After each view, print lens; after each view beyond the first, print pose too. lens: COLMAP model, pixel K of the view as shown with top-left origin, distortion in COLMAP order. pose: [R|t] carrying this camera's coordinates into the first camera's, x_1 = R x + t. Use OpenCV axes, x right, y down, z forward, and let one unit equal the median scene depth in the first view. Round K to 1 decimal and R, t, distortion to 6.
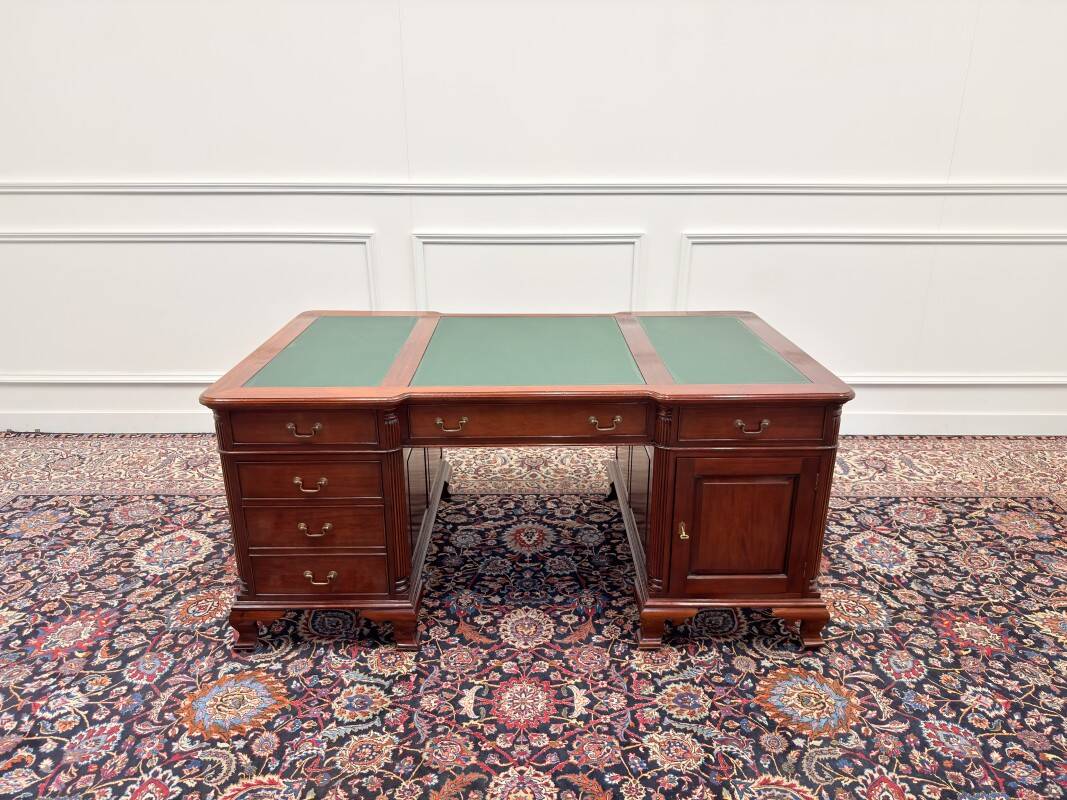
lens RADIAL K [[756.5, 0, 532.7], [0, 756.5, 365.8], [0, 0, 1]] dist [0.019695, -0.035403]
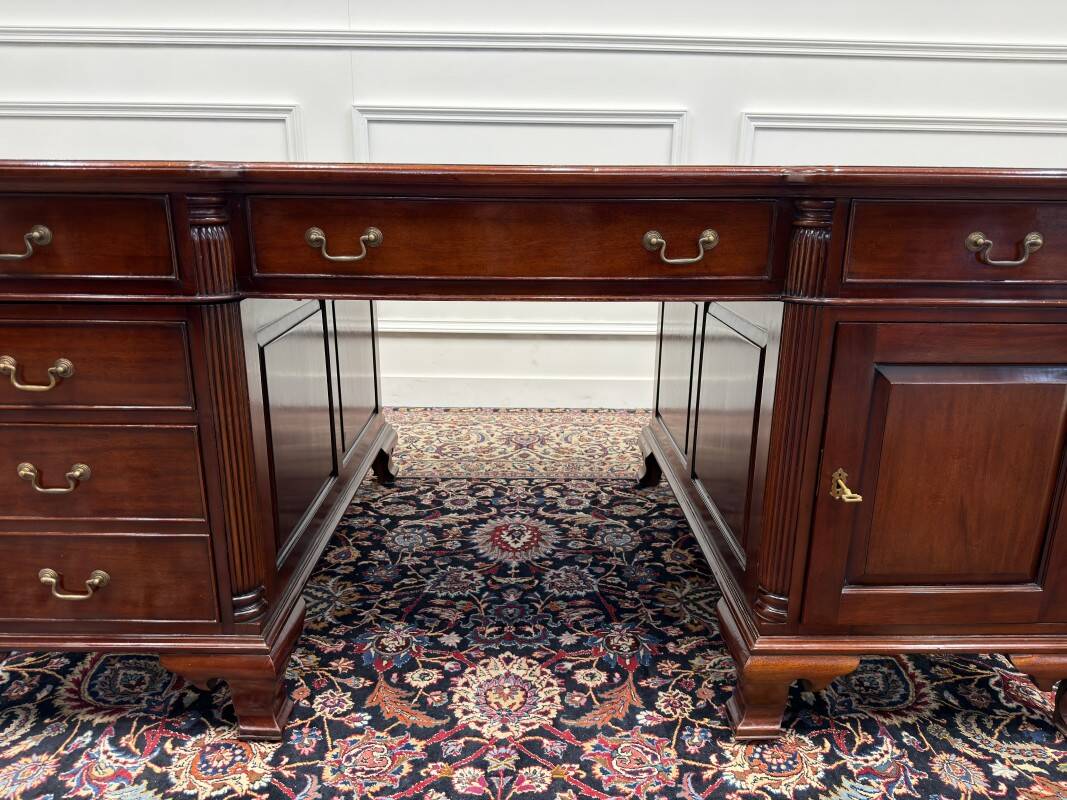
lens RADIAL K [[756.5, 0, 535.3], [0, 756.5, 395.7], [0, 0, 1]] dist [0.019695, -0.035403]
pose [[0.999860, 0.010515, 0.013013, 0.002485], [-0.010178, 0.999617, -0.025725, 0.162973], [-0.013279, 0.025589, 0.999584, 0.499032]]
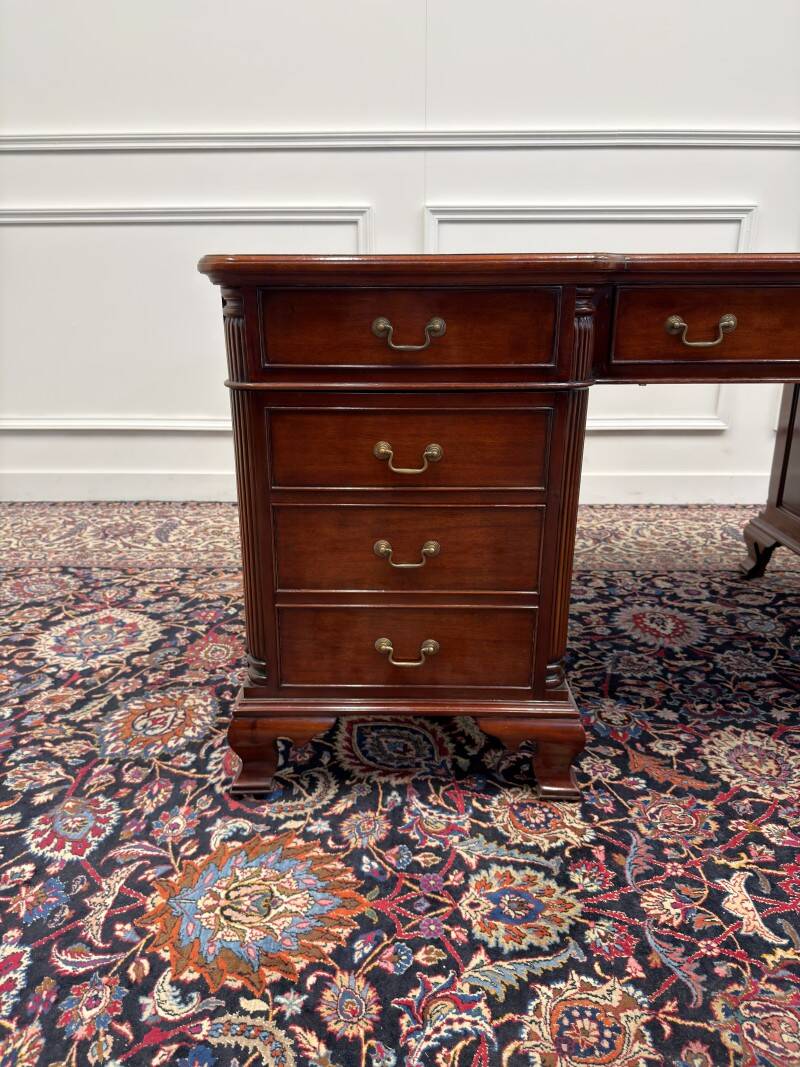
lens RADIAL K [[756.5, 0, 398.4], [0, 756.5, 527.3], [0, 0, 1]] dist [0.019695, -0.035403]
pose [[0.999866, 0.006815, -0.014880, -0.267703], [-0.006721, 0.999957, 0.006344, 0.182001], [0.014923, -0.006243, 0.999869, 0.468737]]
